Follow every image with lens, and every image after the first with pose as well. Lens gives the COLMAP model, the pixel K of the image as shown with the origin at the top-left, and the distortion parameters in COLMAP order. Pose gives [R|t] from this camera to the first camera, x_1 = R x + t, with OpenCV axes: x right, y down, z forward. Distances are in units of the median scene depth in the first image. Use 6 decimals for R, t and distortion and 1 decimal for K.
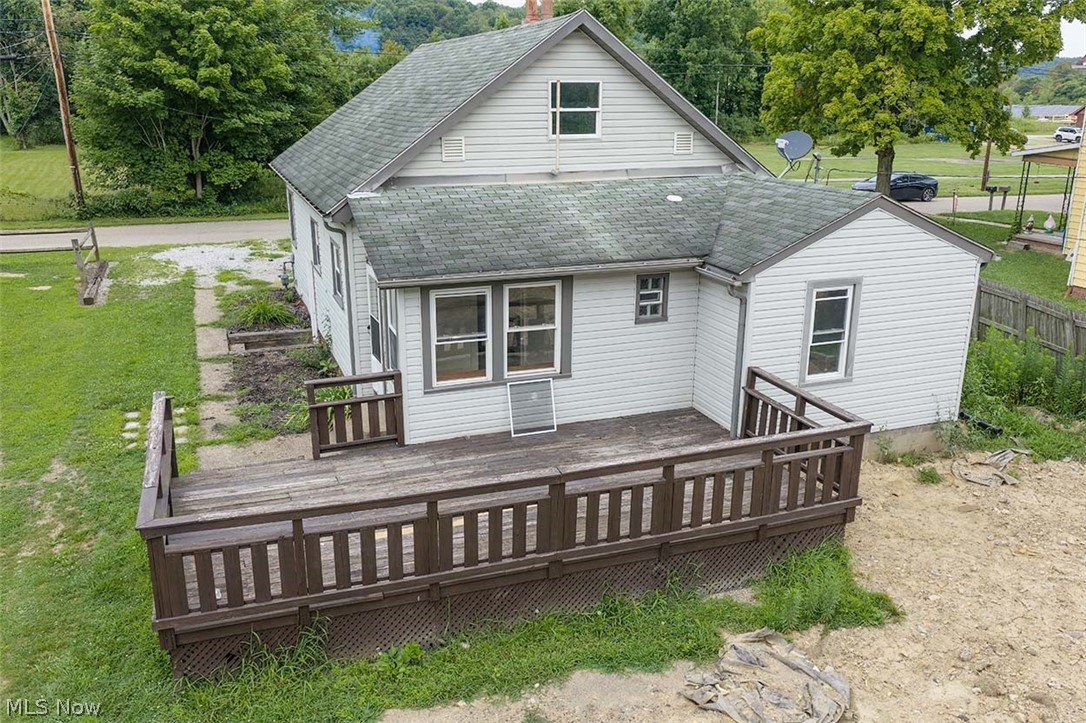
lens RADIAL K [[899.2, 0, 535.8], [0, 899.2, 358.4], [0, 0, 1]] dist [0.017744, -0.025736]
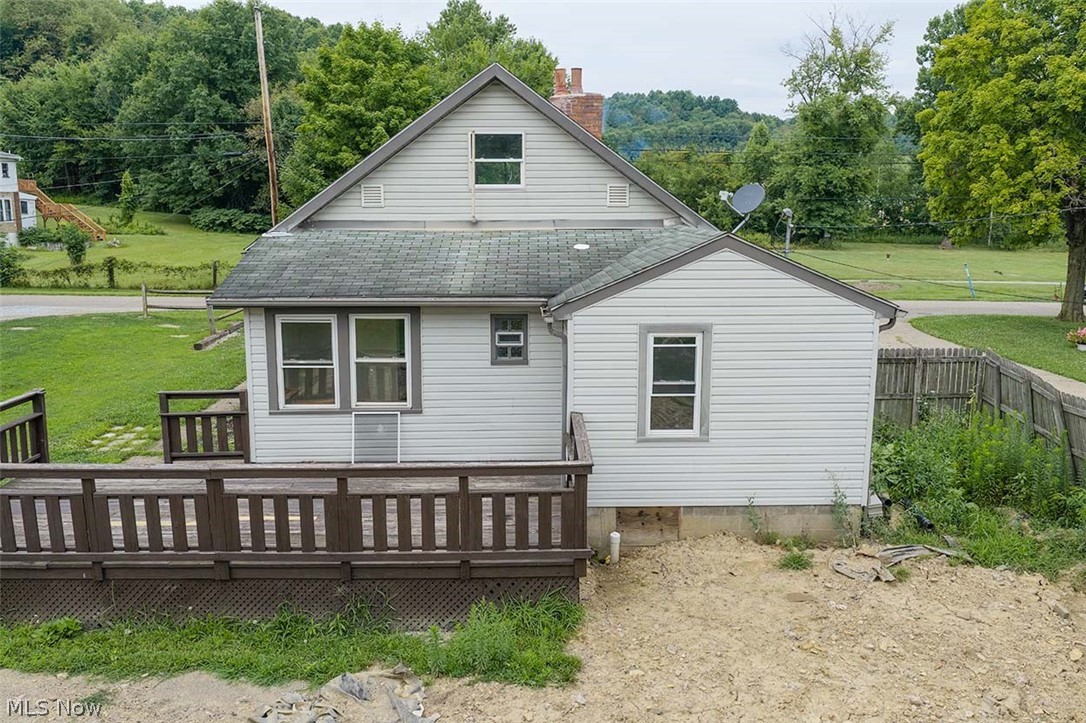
lens RADIAL K [[899.2, 0, 540.6], [0, 899.2, 356.6], [0, 0, 1]] dist [0.017744, -0.025736]
pose [[0.945246, 0.053538, -0.321937, 0.479299], [-0.092486, 0.989957, -0.106921, 0.052884], [0.312979, 0.130842, 0.940704, 0.099082]]
